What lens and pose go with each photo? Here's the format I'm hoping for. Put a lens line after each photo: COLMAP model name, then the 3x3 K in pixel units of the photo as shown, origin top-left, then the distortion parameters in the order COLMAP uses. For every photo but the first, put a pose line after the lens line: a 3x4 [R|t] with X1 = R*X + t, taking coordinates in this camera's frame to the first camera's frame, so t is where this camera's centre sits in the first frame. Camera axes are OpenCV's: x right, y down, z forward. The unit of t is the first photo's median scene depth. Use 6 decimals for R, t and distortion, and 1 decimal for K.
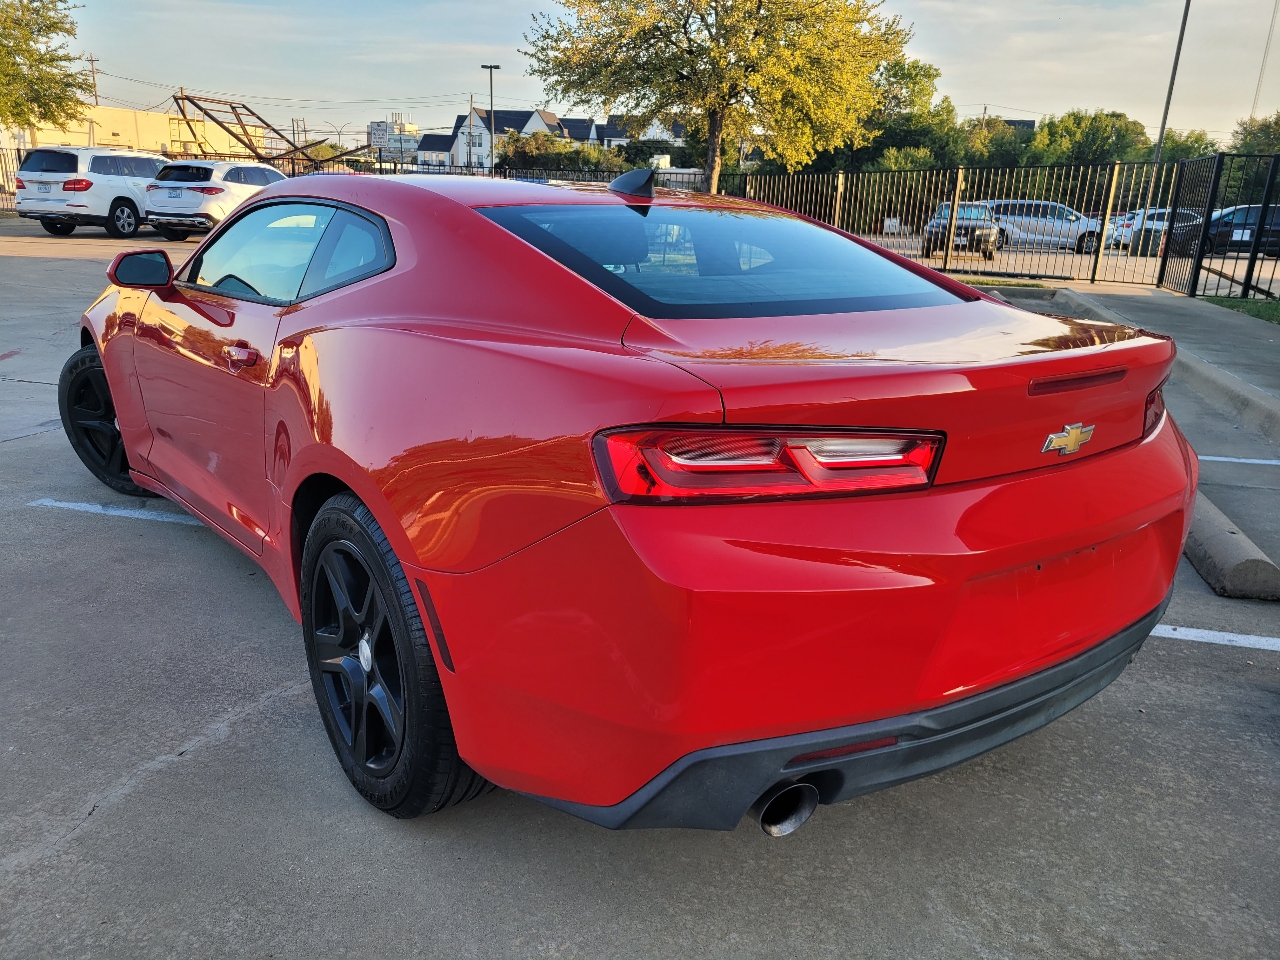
lens RADIAL K [[963.5, 0, 631.7], [0, 963.5, 494.4], [0, 0, 1]] dist [0.048848, -0.033820]
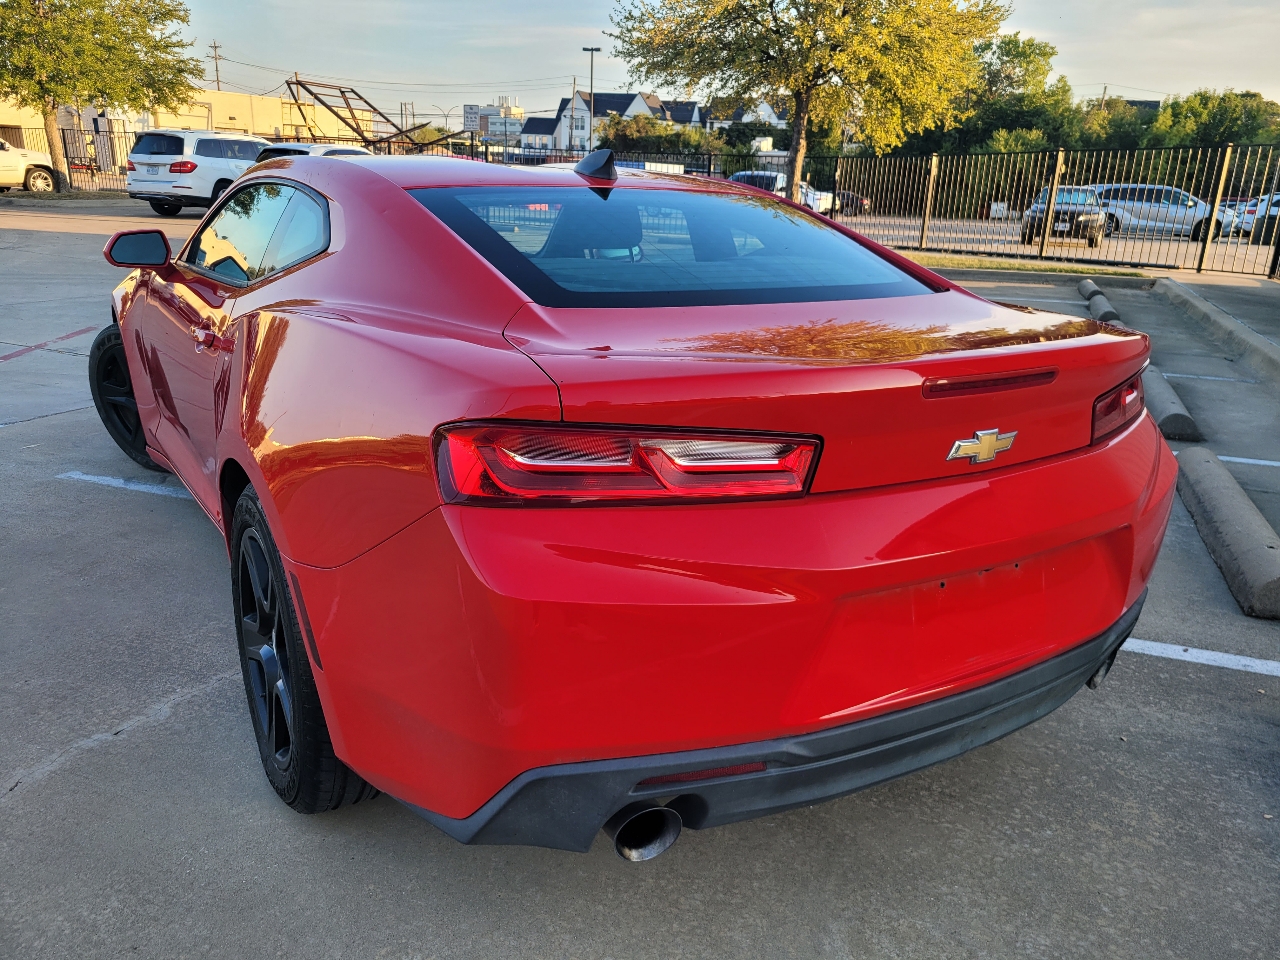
lens RADIAL K [[963.5, 0, 641.5], [0, 963.5, 489.8], [0, 0, 1]] dist [0.048848, -0.033820]
pose [[0.995842, 0.030986, -0.085667, 0.153234], [-0.030014, 0.999470, 0.012612, -0.013034], [0.086013, -0.009988, 0.996244, 0.046569]]
